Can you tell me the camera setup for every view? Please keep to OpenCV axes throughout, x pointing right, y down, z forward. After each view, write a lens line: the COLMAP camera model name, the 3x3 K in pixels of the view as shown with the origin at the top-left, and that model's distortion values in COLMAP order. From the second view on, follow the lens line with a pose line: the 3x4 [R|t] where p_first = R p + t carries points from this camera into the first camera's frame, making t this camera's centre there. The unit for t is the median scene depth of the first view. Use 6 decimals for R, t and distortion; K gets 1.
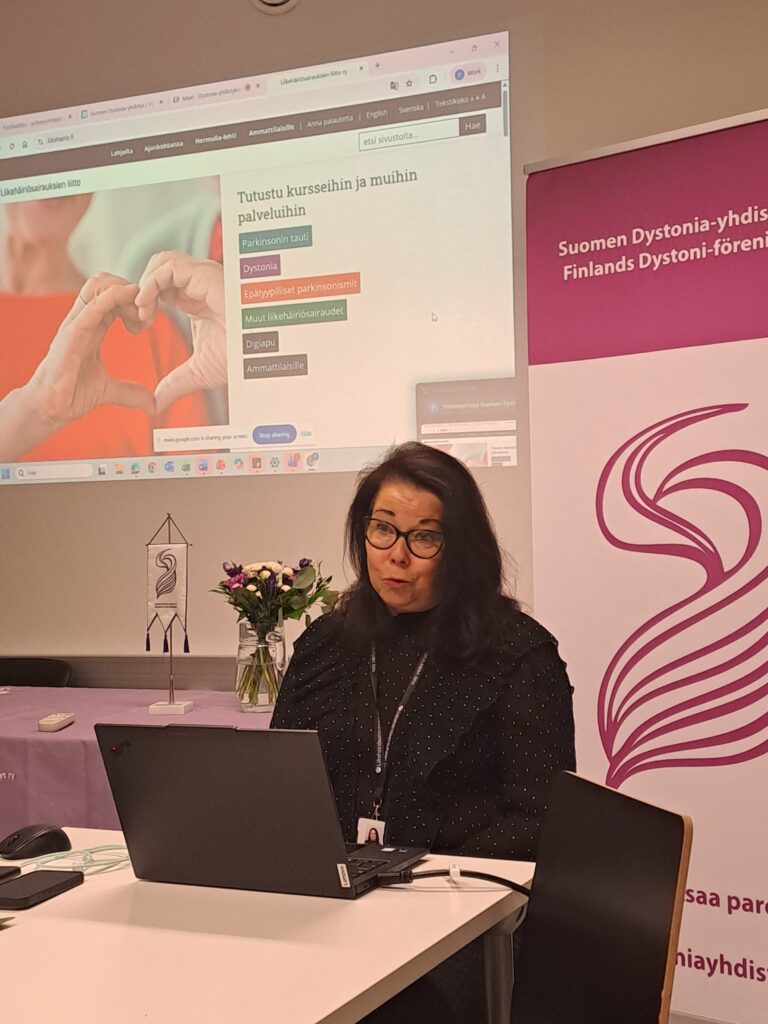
lens RADIAL K [[743.3, 0, 384.0], [0, 743.3, 512.0], [0, 0, 1]] dist [0.001660, -0.000364]
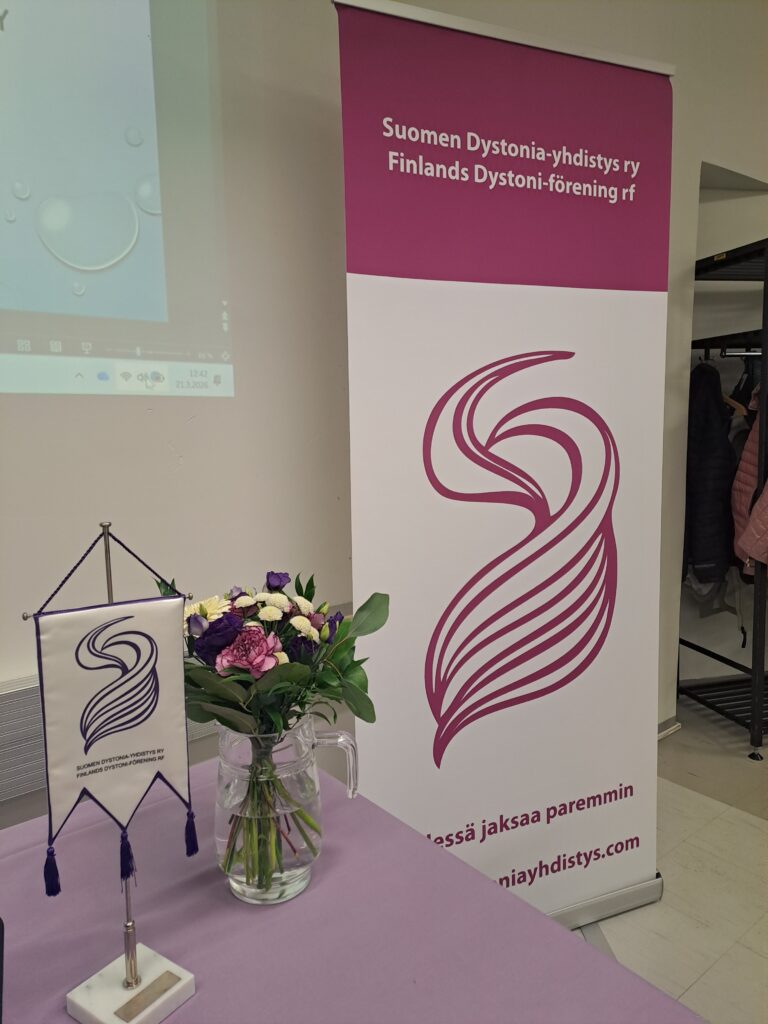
lens RADIAL K [[656.4, 0, 384.0], [0, 656.4, 512.0], [0, 0, 1]] dist [0.087096, -0.121705]
pose [[0.636667, -0.094747, 0.765296, -0.375169], [-0.003413, 0.992067, 0.125662, -0.038317], [-0.771131, -0.082617, 0.631293, 0.562467]]
